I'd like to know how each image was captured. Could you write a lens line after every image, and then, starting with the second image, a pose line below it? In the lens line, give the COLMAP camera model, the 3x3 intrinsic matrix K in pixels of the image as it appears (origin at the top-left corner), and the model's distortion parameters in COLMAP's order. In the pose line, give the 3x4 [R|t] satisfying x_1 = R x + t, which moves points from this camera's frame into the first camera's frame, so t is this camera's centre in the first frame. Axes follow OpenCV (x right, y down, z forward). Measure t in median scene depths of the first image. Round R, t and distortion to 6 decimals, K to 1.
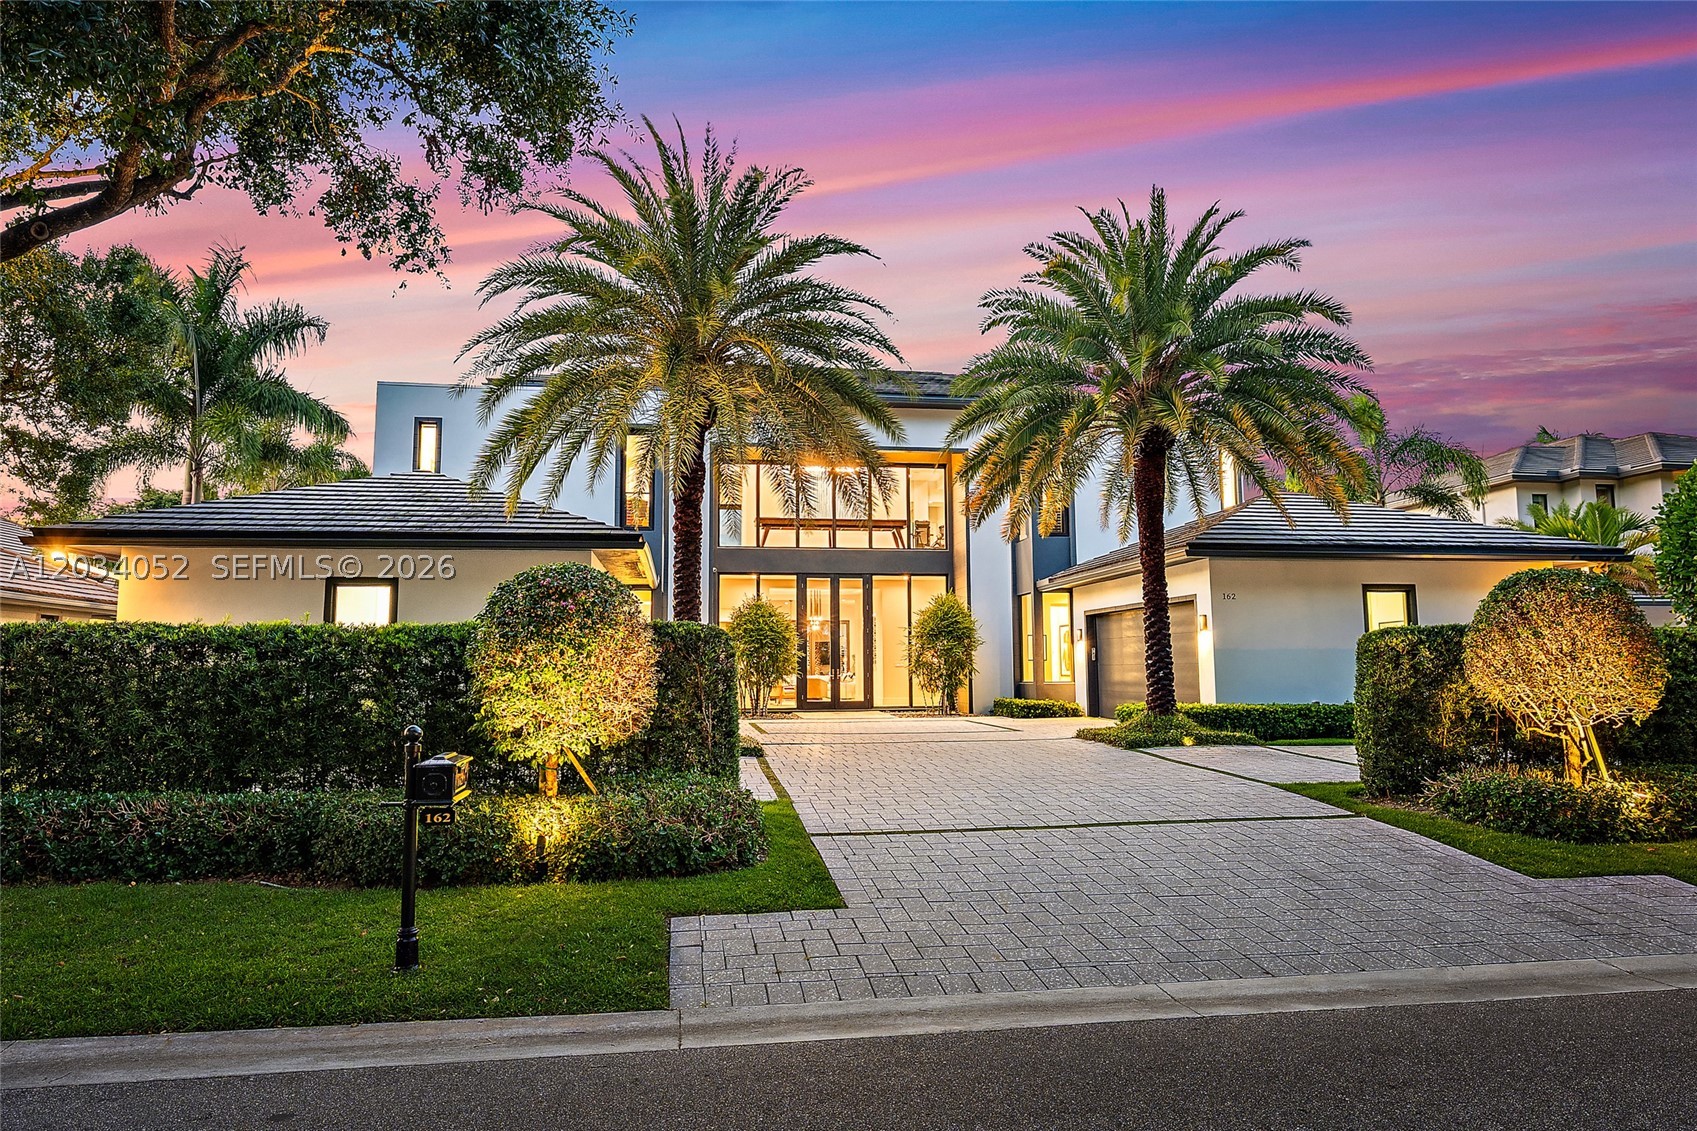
lens RADIAL K [[1044.2, 0, 848.5], [0, 1044.2, 565.5], [0, 0, 1]] dist [-0.000170, 0.000530]
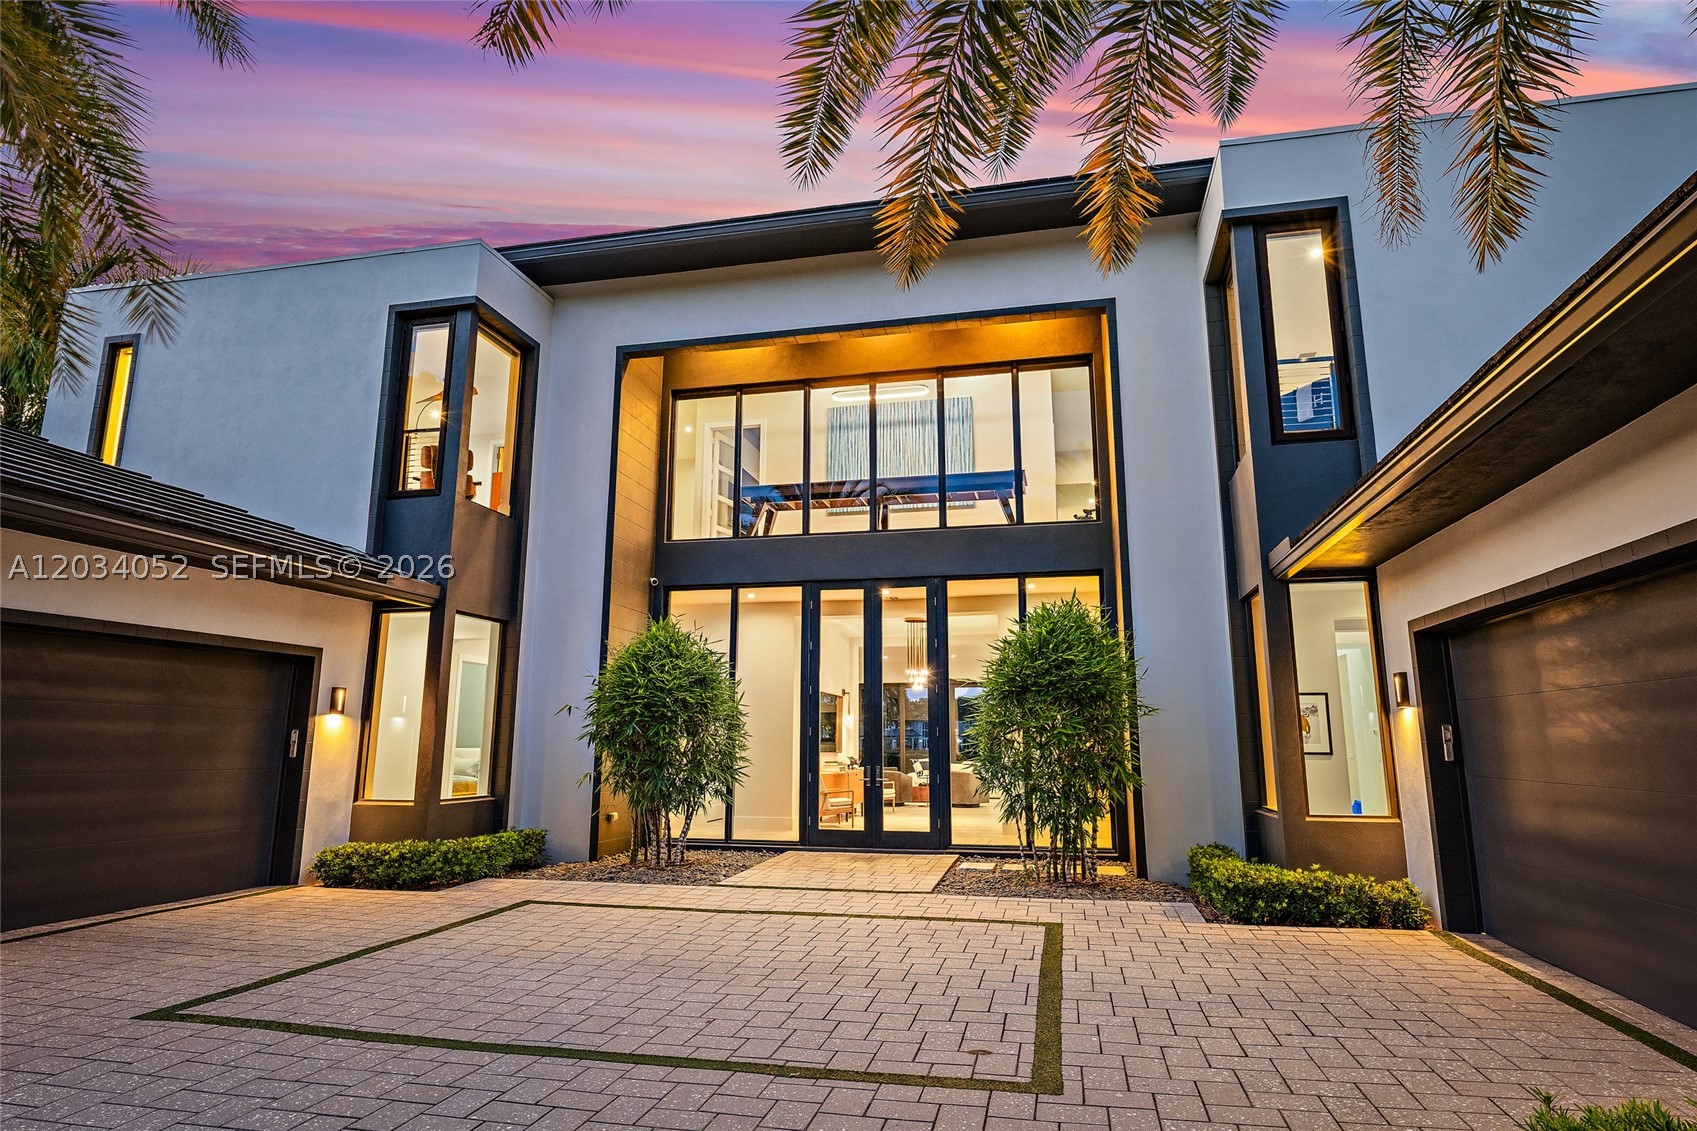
lens RADIAL K [[969.4, 0, 841.4], [0, 969.4, 556.3], [0, 0, 1]] dist [0.002045, 0.000354]
pose [[0.933475, -0.061137, -0.353394, 0.220200], [0.029862, 0.995191, -0.093287, 0.063041], [0.357398, 0.076528, 0.930811, 0.834758]]
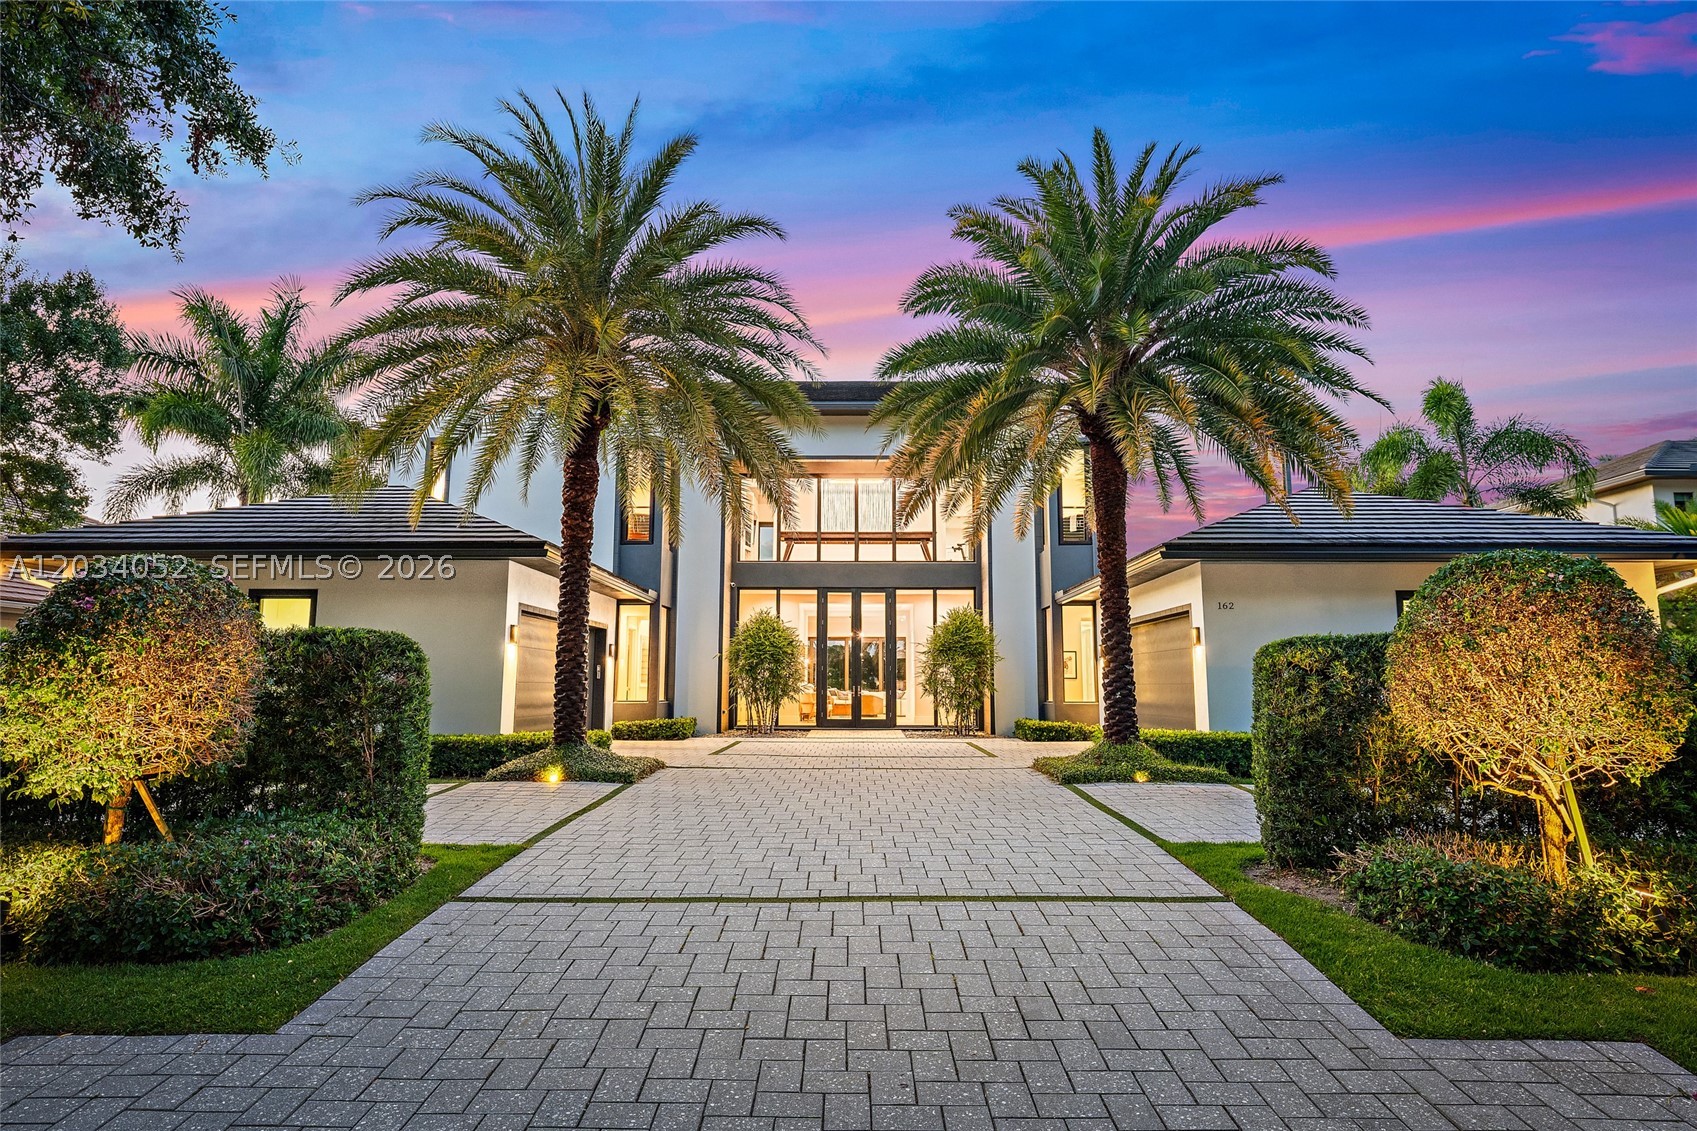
lens RADIAL K [[969.4, 0, 841.4], [0, 969.4, 556.3], [0, 0, 1]] dist [0.002045, 0.000354]
pose [[0.986536, -0.012932, -0.163032, 0.185420], [0.007513, 0.999400, -0.033809, 0.013680], [0.163371, 0.032129, 0.986041, 0.159775]]
